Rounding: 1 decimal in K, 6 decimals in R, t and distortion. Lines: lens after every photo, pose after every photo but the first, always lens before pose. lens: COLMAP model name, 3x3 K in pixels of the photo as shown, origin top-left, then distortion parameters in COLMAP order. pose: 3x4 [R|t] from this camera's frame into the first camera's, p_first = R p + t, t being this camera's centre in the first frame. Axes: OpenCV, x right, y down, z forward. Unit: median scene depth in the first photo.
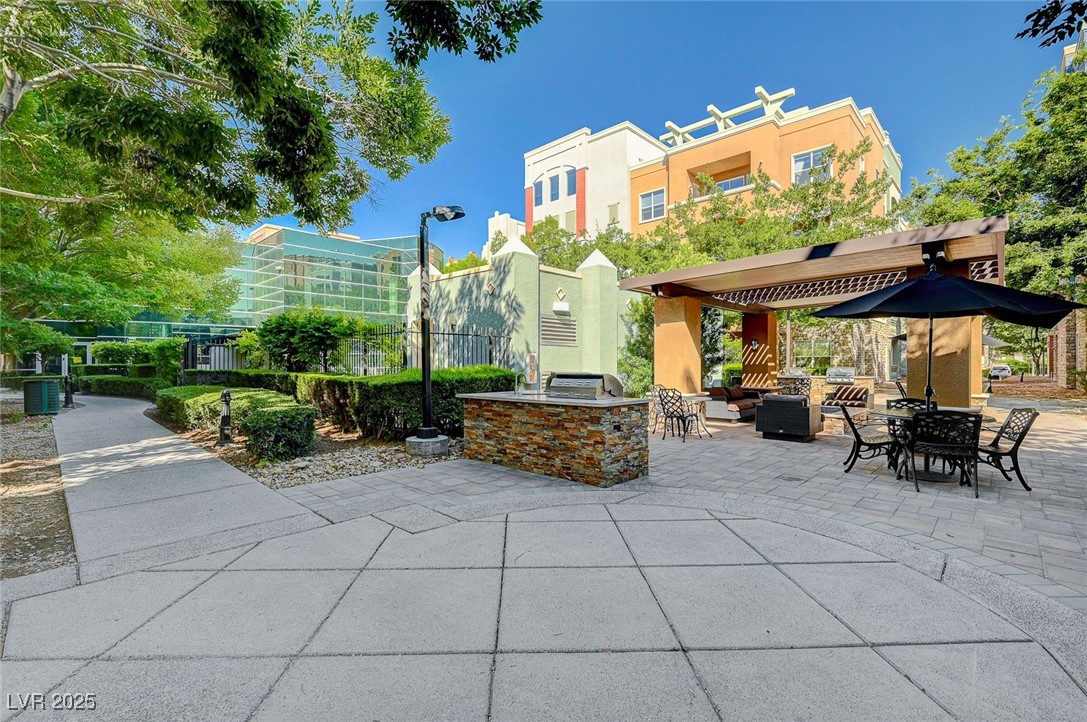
lens RADIAL K [[488.1, 0, 539.7], [0, 488.1, 358.2], [0, 0, 1]] dist [0.001751, -0.000068]
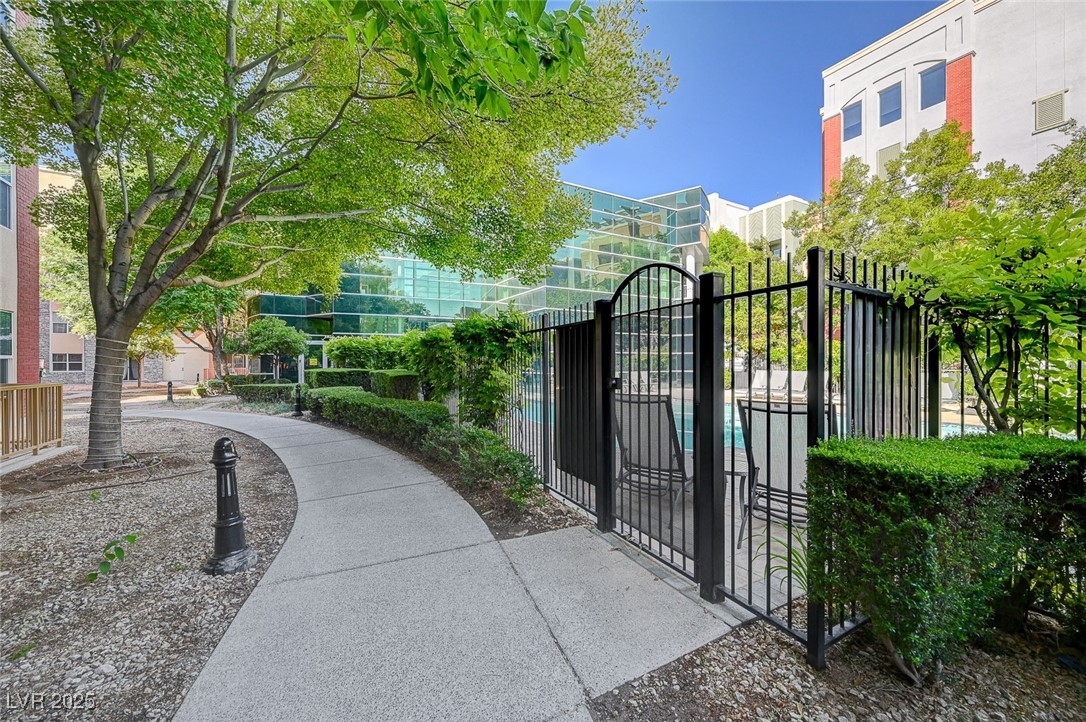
lens RADIAL K [[429.2, 0, 545.2], [0, 429.2, 364.0], [0, 0, 1]] dist [-0.009315, 0.000170]
pose [[0.961116, -0.003370, -0.276125, -0.377287], [0.007113, 0.999896, 0.012554, -0.000369], [0.276054, -0.014030, 0.961040, 0.421780]]
